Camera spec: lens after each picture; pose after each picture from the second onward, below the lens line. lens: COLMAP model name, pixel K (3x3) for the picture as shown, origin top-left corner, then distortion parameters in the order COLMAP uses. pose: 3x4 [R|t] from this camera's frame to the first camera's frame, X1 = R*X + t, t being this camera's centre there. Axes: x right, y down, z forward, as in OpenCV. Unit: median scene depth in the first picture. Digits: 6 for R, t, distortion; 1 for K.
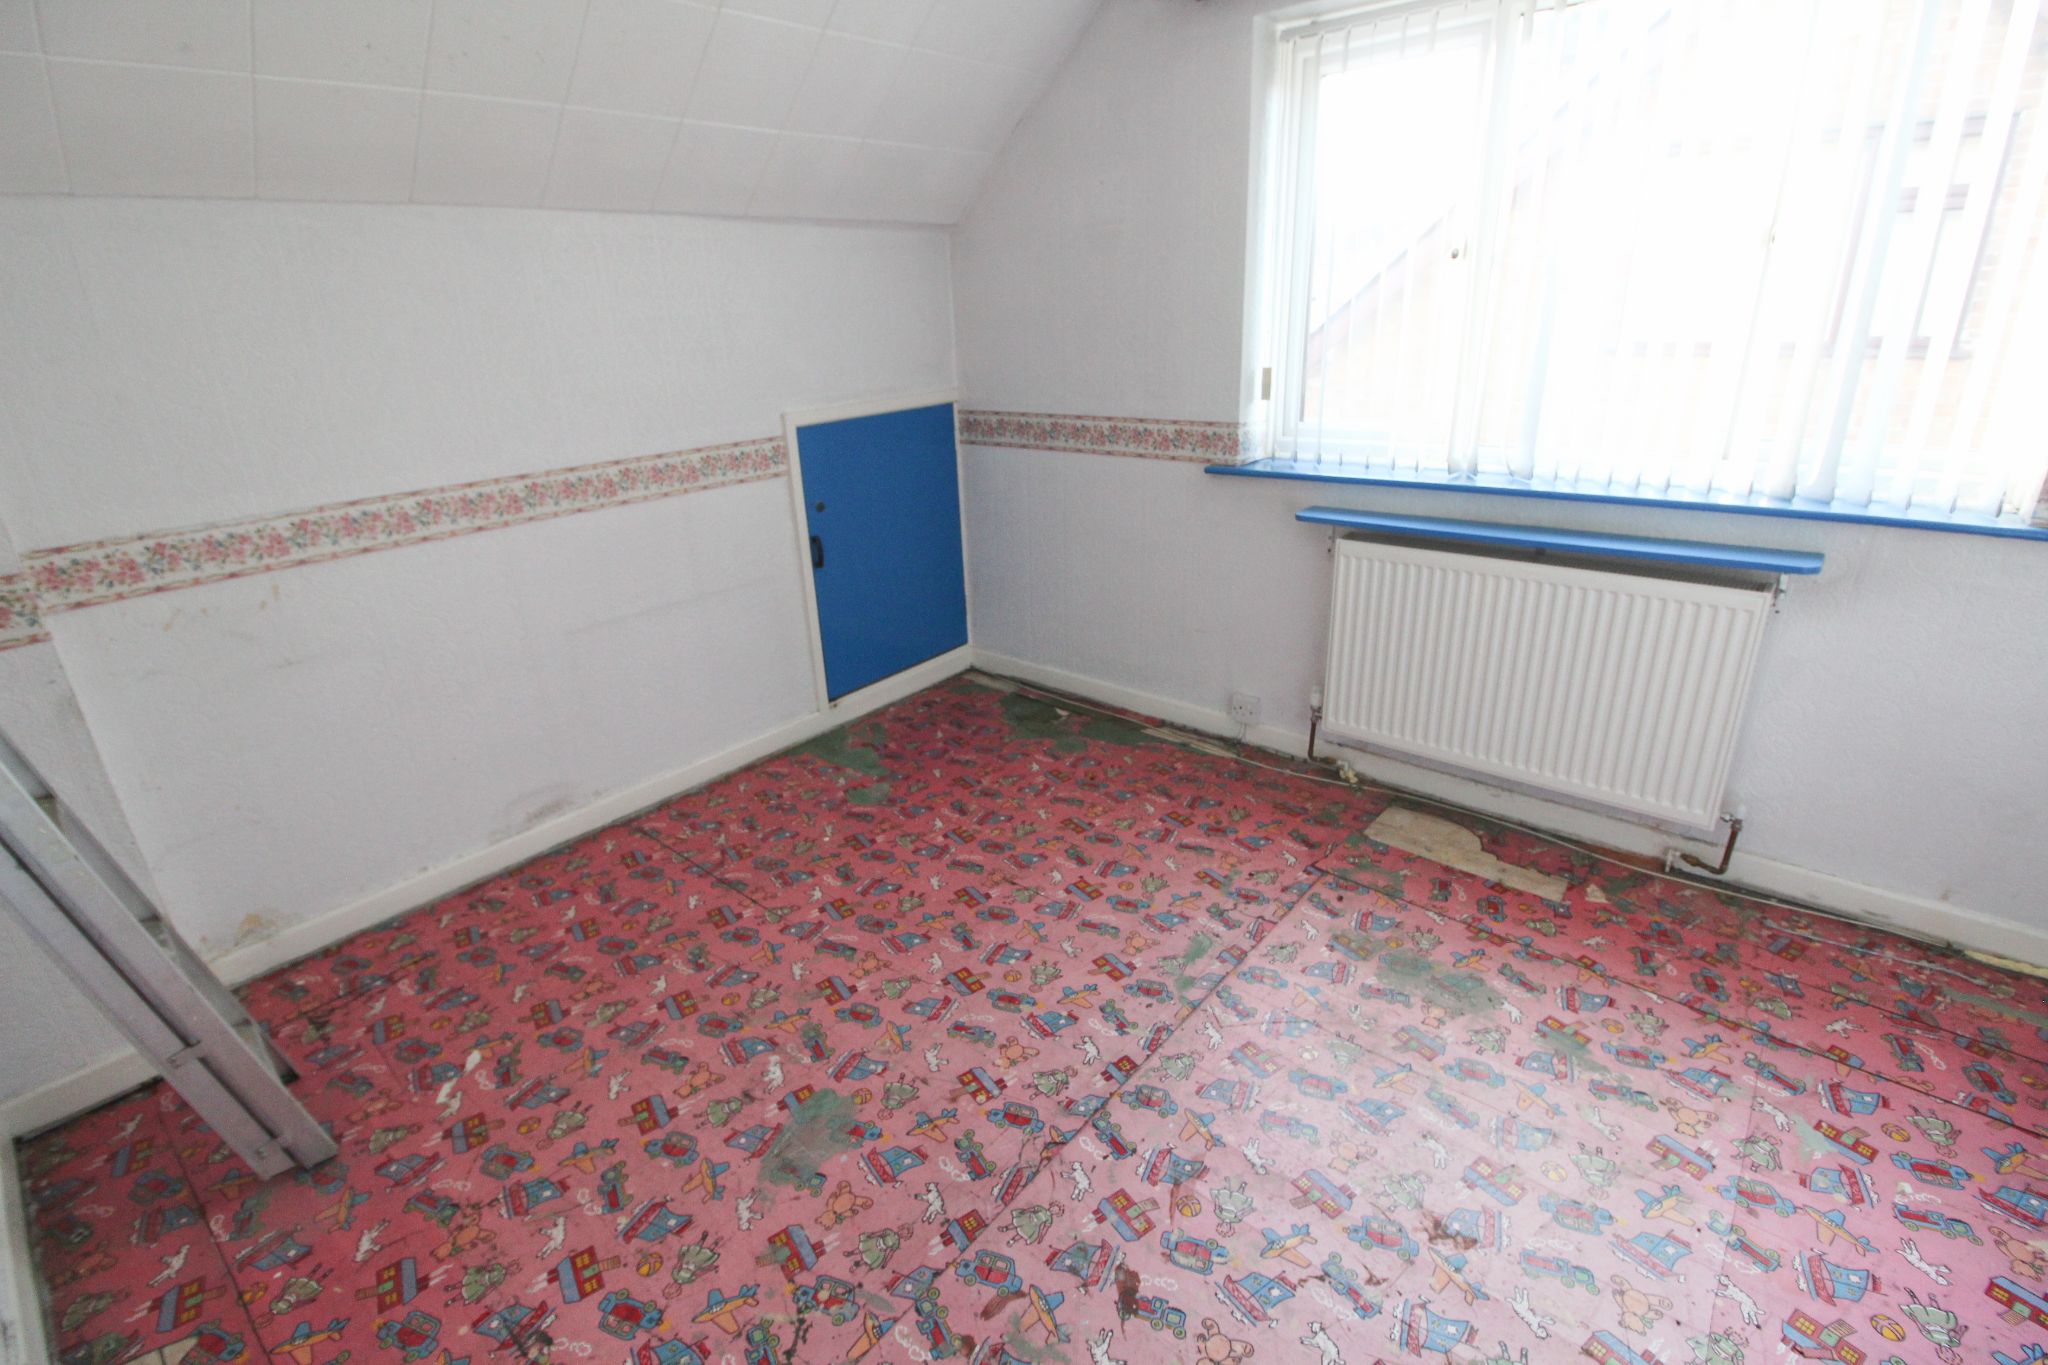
lens RADIAL K [[945.2, 0, 1029.0], [0, 945.2, 680.3], [0, 0, 1]] dist [-0.001096, -0.008841]
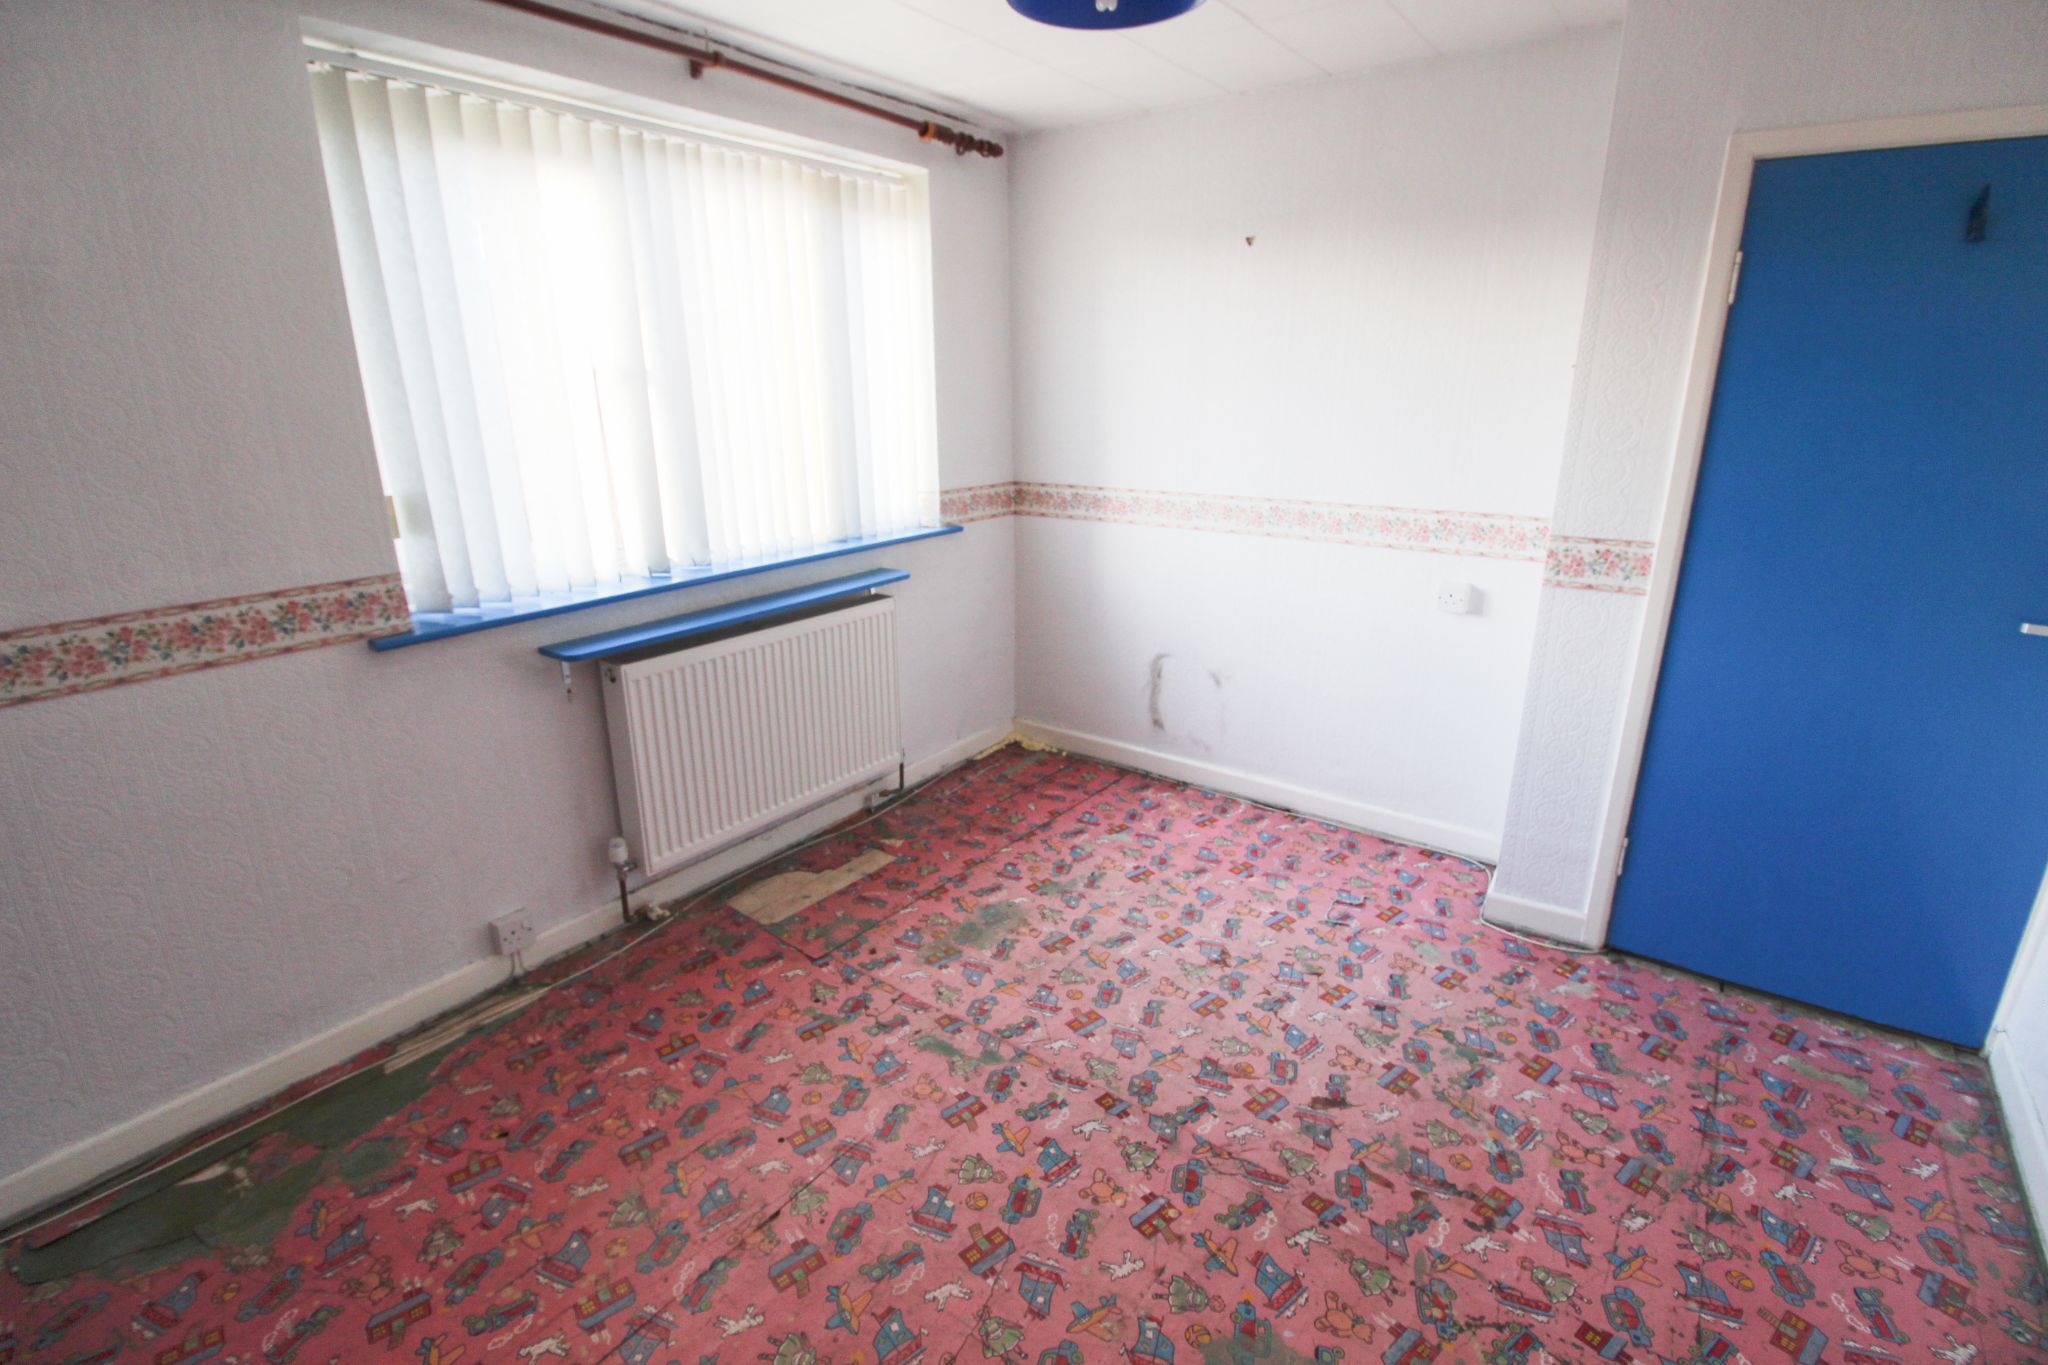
lens RADIAL K [[945.2, 0, 1022.0], [0, 945.2, 667.9], [0, 0, 1]] dist [-0.001096, -0.008841]
pose [[-0.081441, -0.247601, 0.965433, -0.726722], [0.372016, 0.891093, 0.259918, -0.307288], [-0.924647, 0.380324, 0.019540, 0.815268]]
